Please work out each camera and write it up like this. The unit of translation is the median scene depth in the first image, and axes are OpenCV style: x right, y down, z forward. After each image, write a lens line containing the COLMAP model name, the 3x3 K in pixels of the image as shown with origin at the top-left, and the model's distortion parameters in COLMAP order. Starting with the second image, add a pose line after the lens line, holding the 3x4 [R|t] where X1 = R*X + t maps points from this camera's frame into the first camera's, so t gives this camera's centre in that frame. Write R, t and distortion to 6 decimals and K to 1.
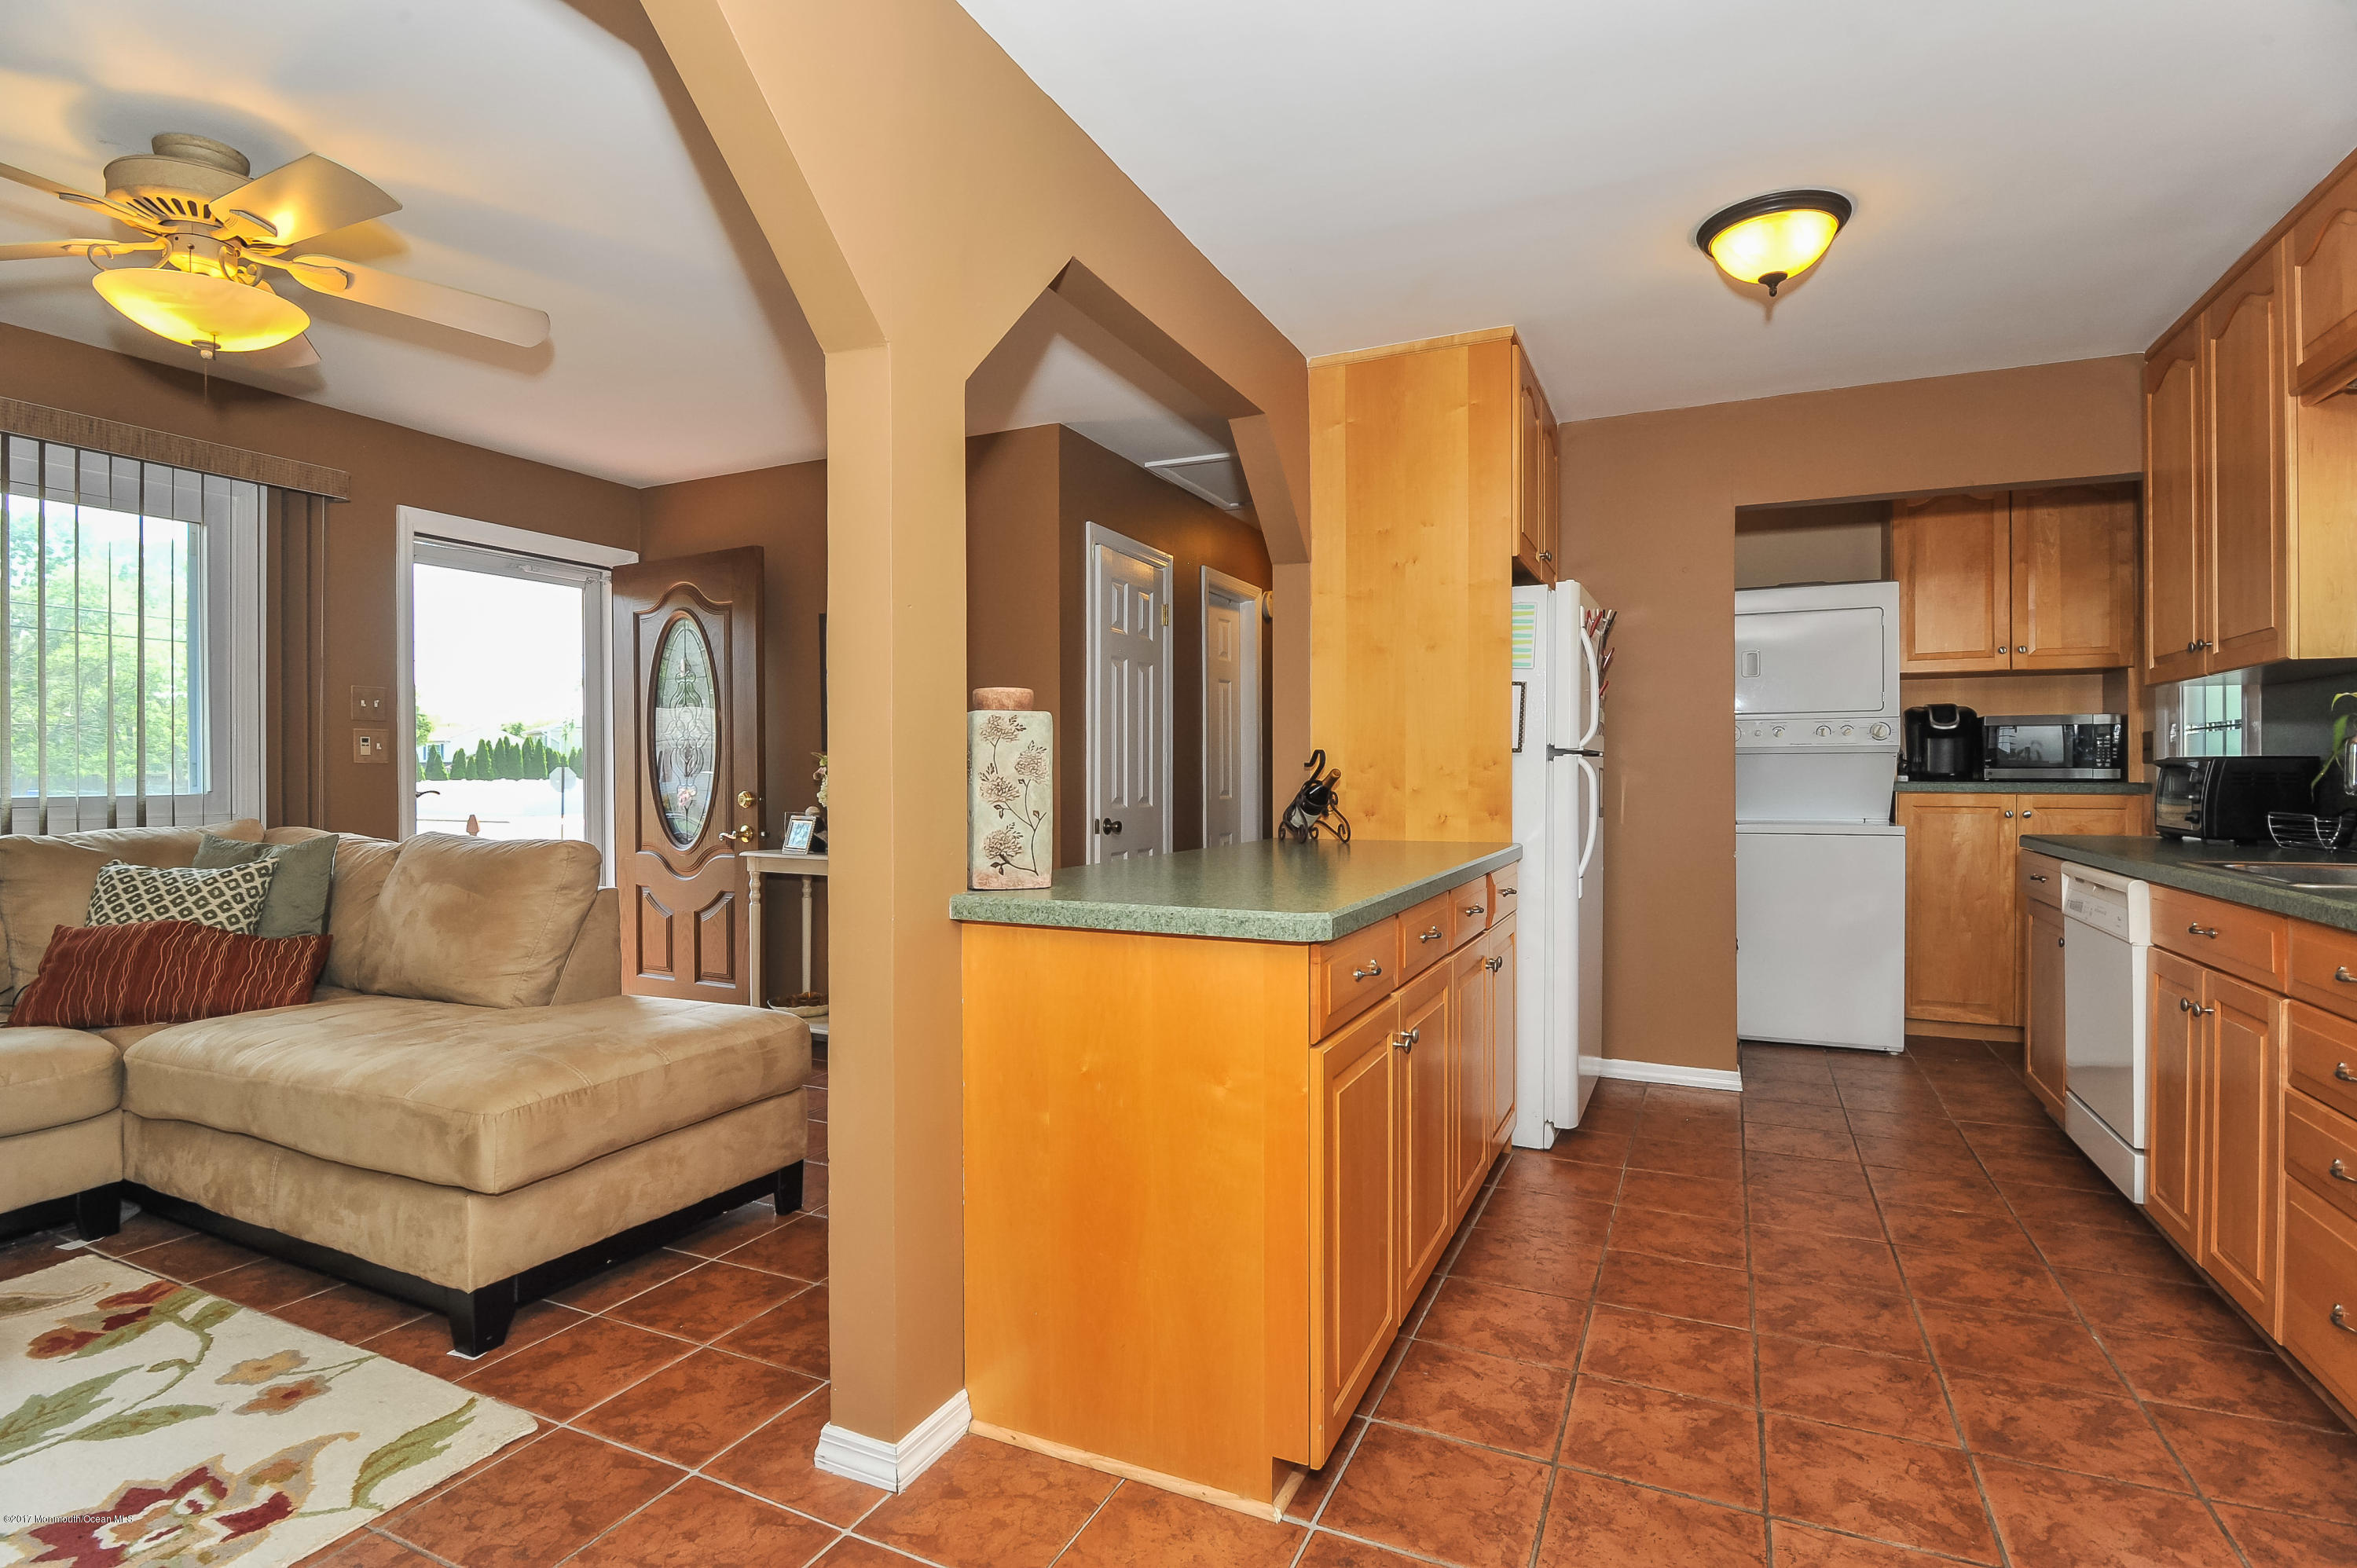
lens RADIAL K [[1148.1, 0, 1176.8], [0, 1148.1, 783.5], [0, 0, 1]] dist [-0.018491, -0.000556]
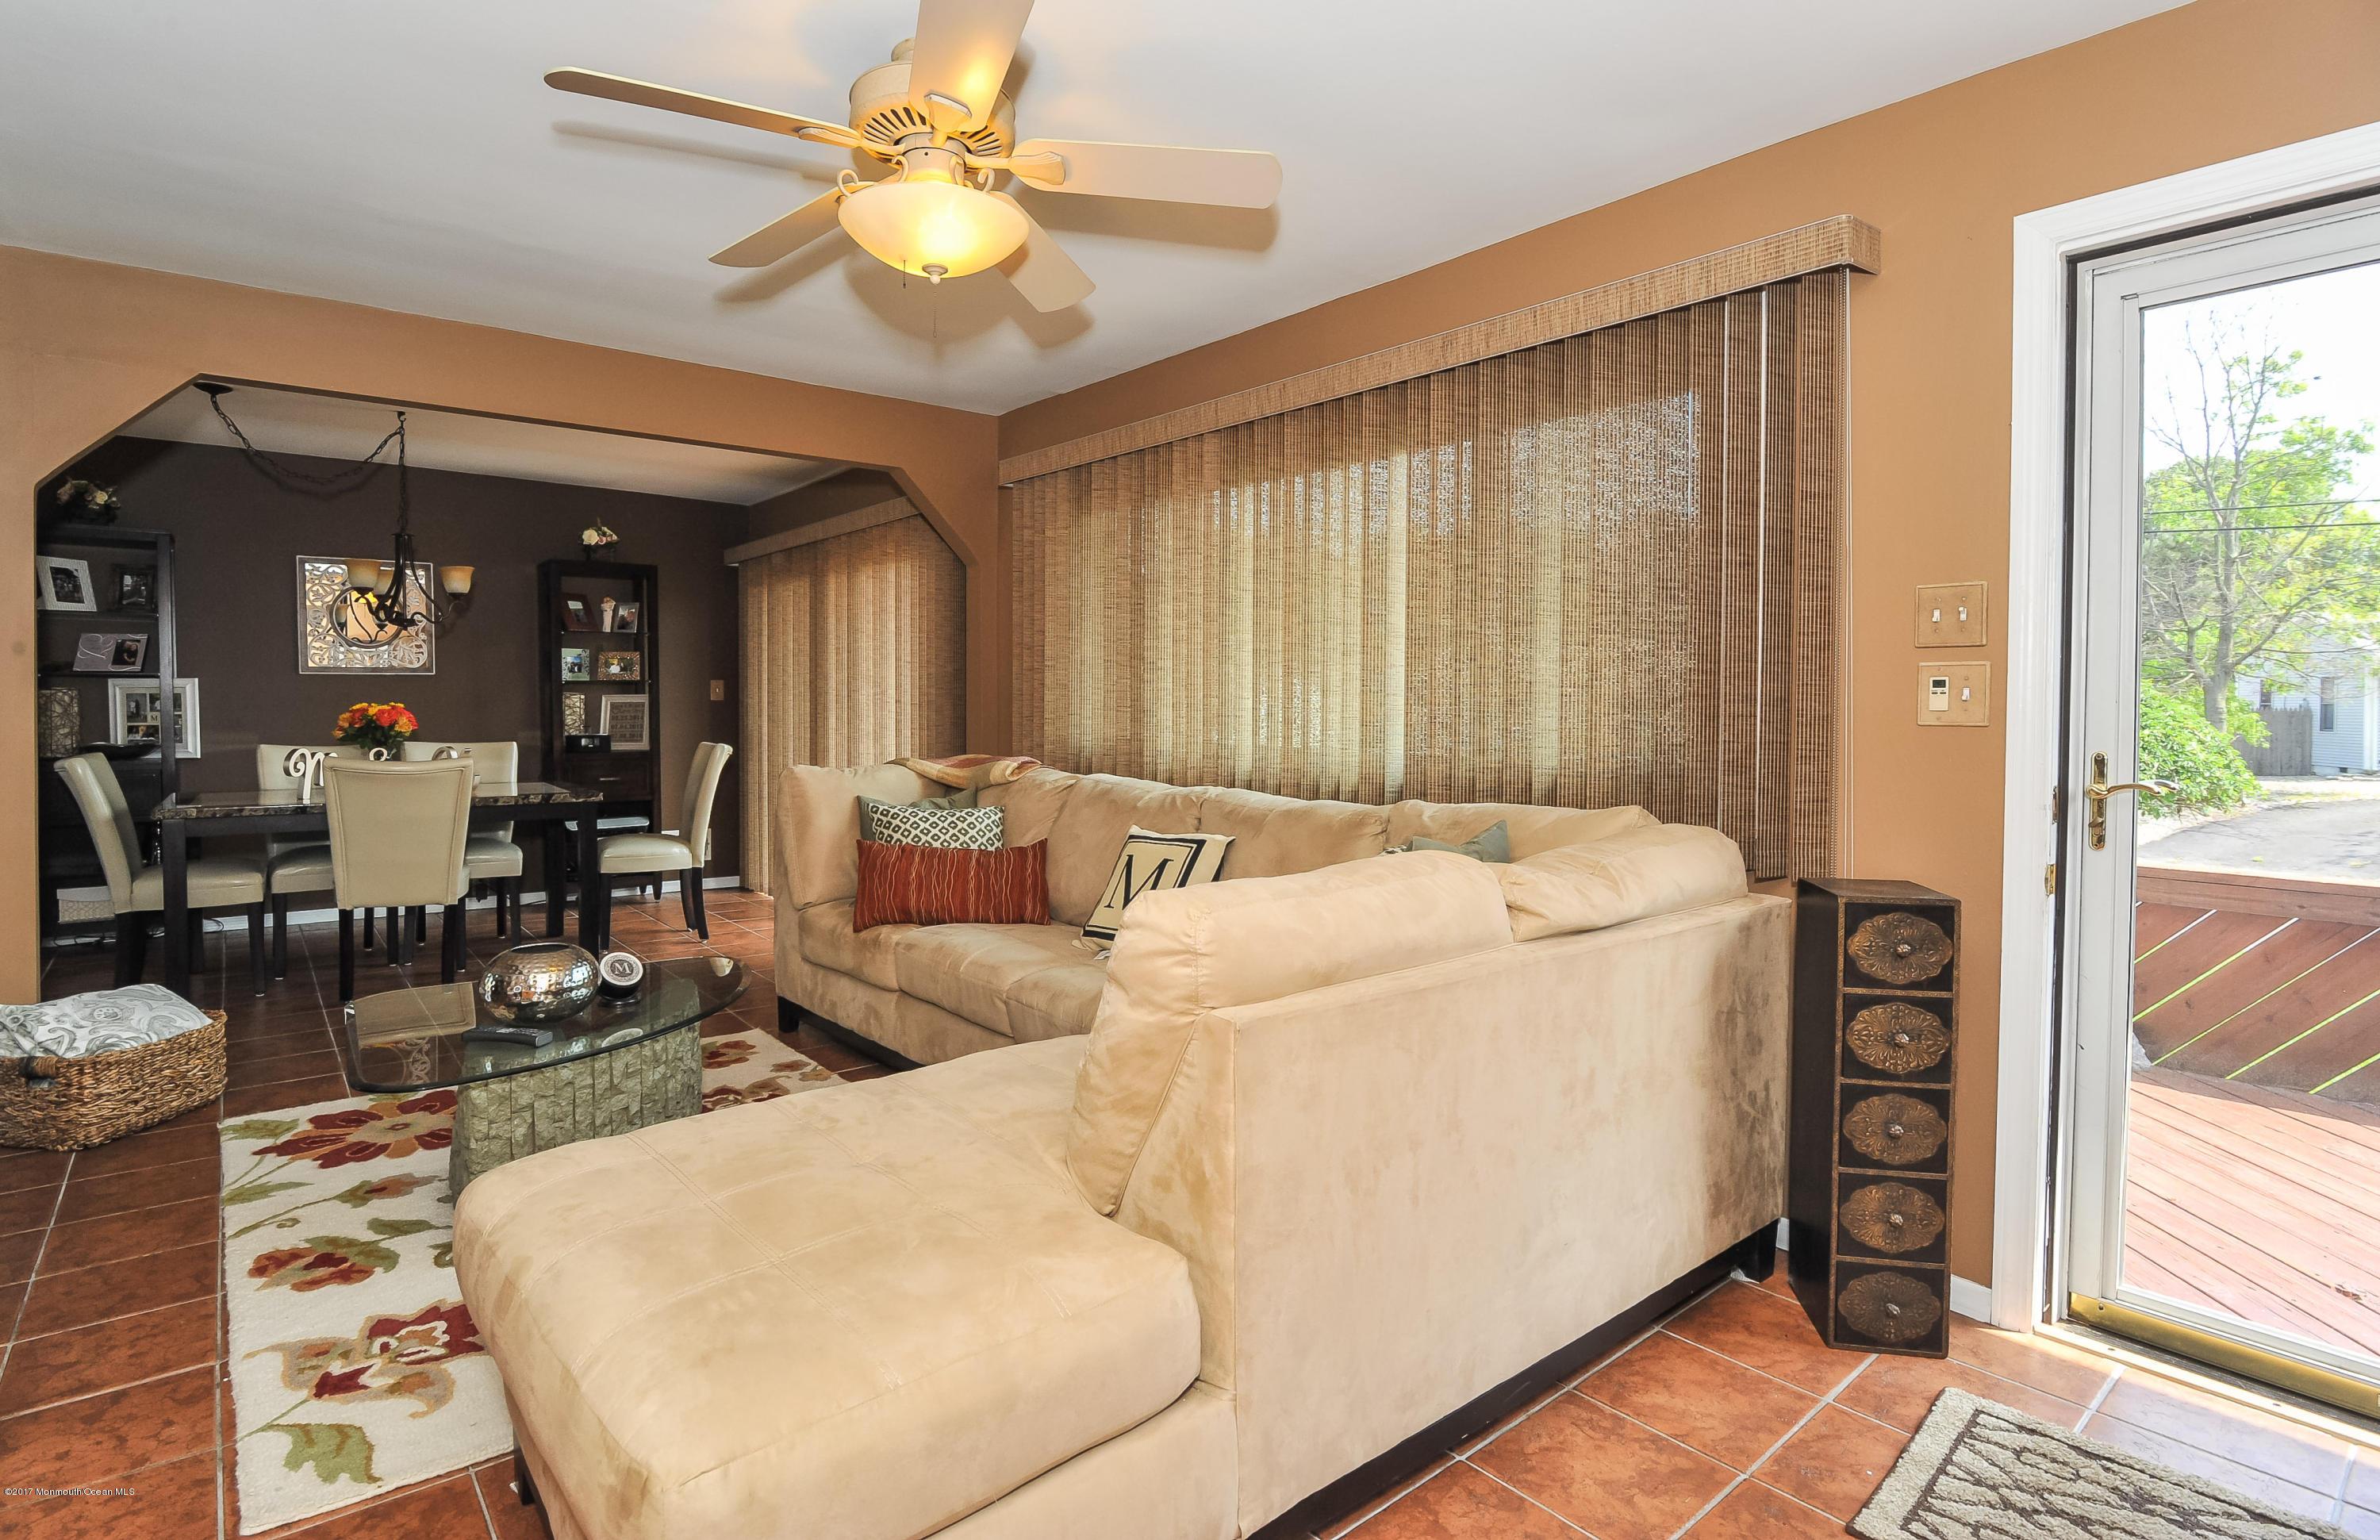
lens RADIAL K [[1176.3, 0, 1176.3], [0, 1176.3, 732.9], [0, 0, 1]] dist [-0.022919, 0.000389]
pose [[-0.433282, 0.023228, -0.900959, -0.081123], [-0.008909, 0.999509, 0.030053, -0.042715], [0.901214, 0.021048, -0.432862, 1.442488]]
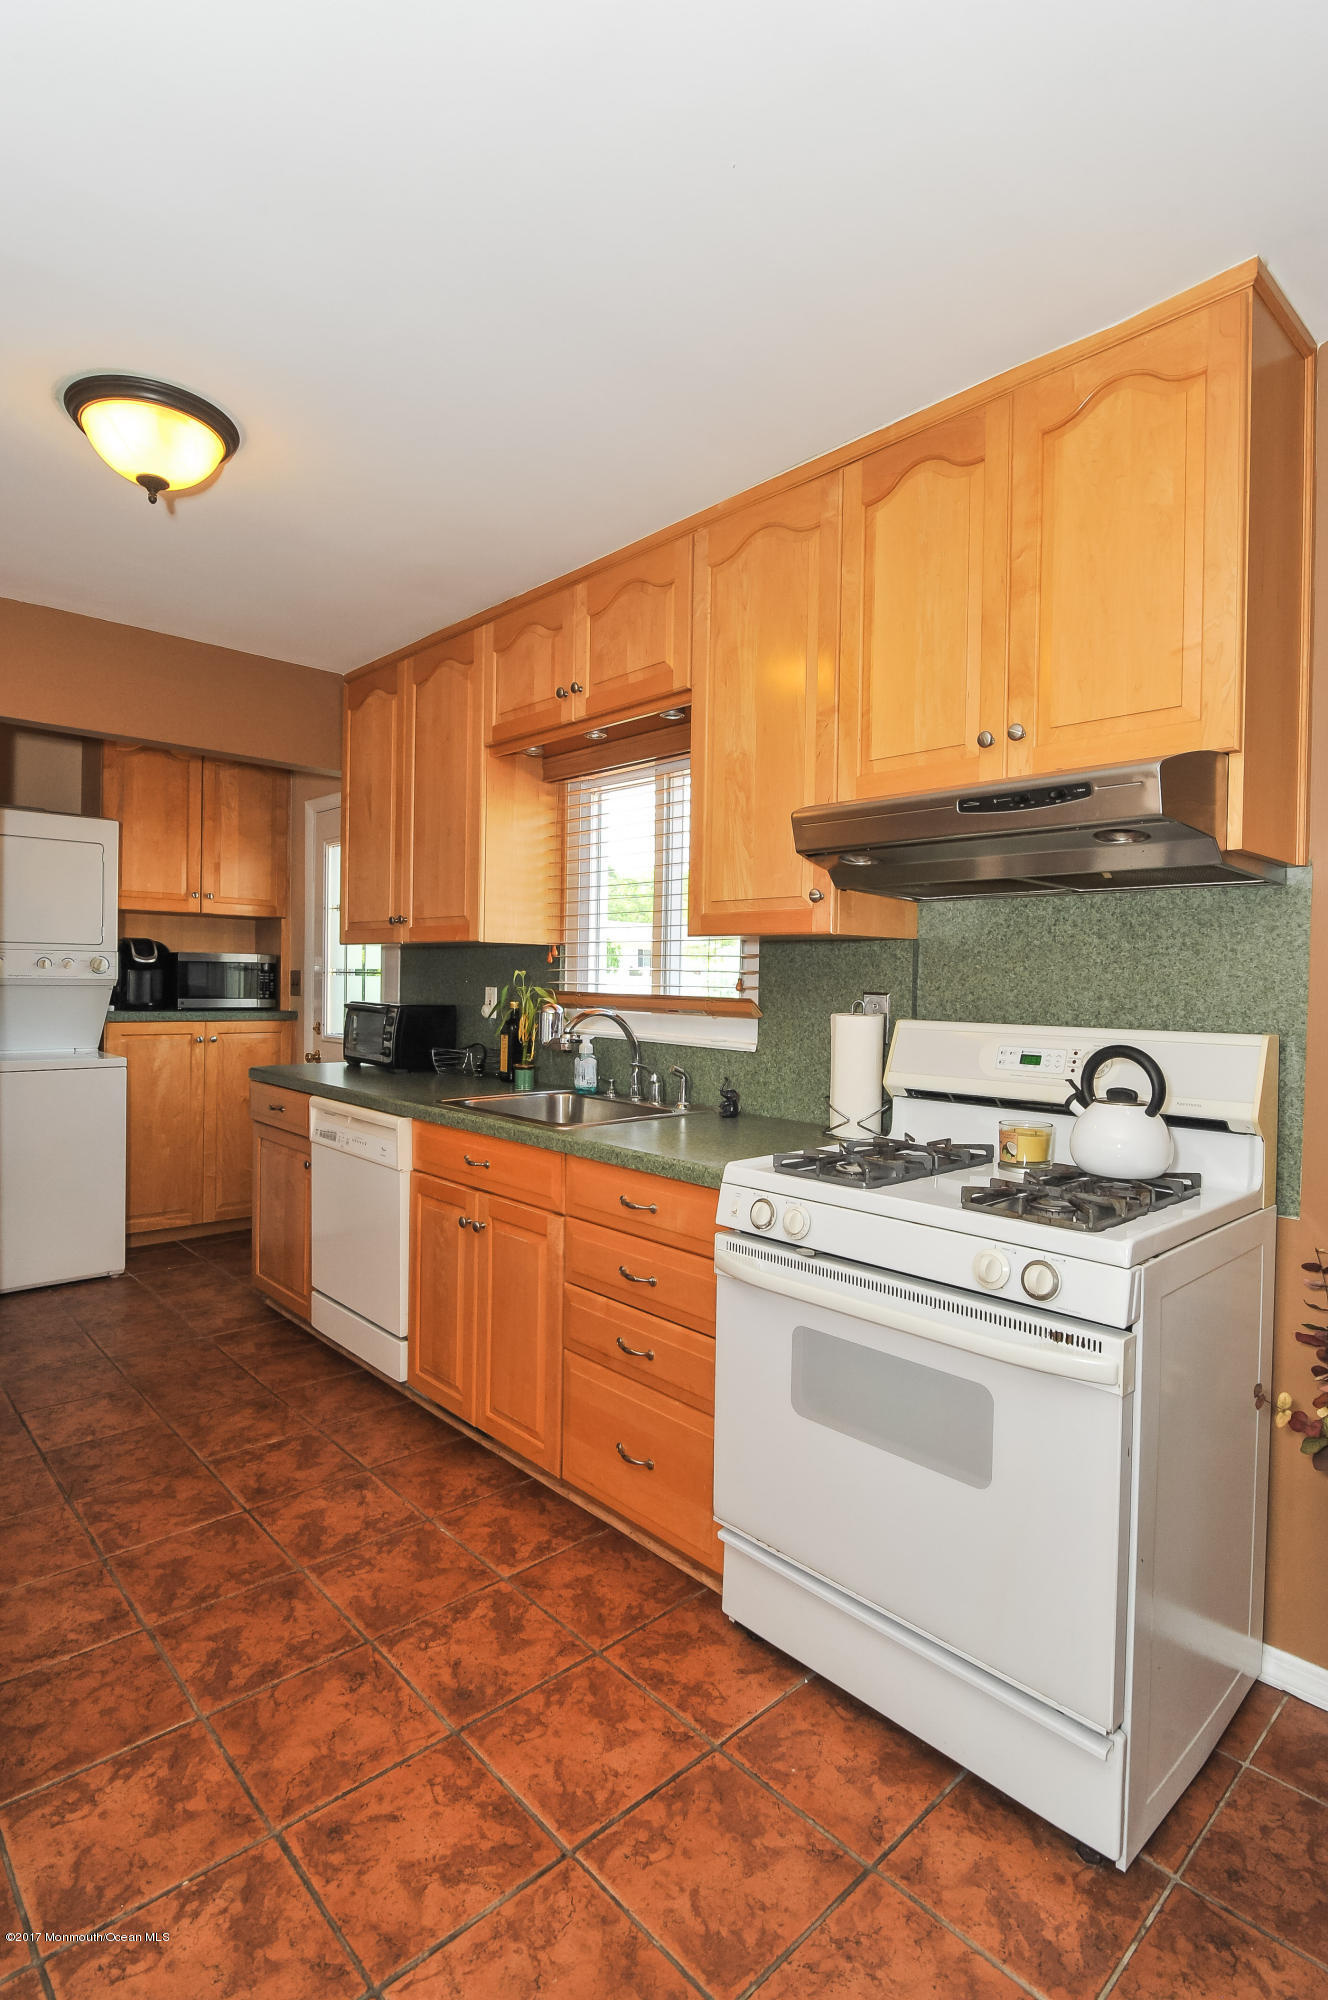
lens RADIAL K [[1004.3, 0, 662.8], [0, 1004.3, 994.2], [0, 0, 1]] dist [-0.017673, 0.000256]
pose [[0.375663, -0.005911, 0.926738, -0.044417], [-0.012164, 0.999862, 0.011308, -0.064885], [-0.926677, -0.015520, 0.375539, 0.350974]]
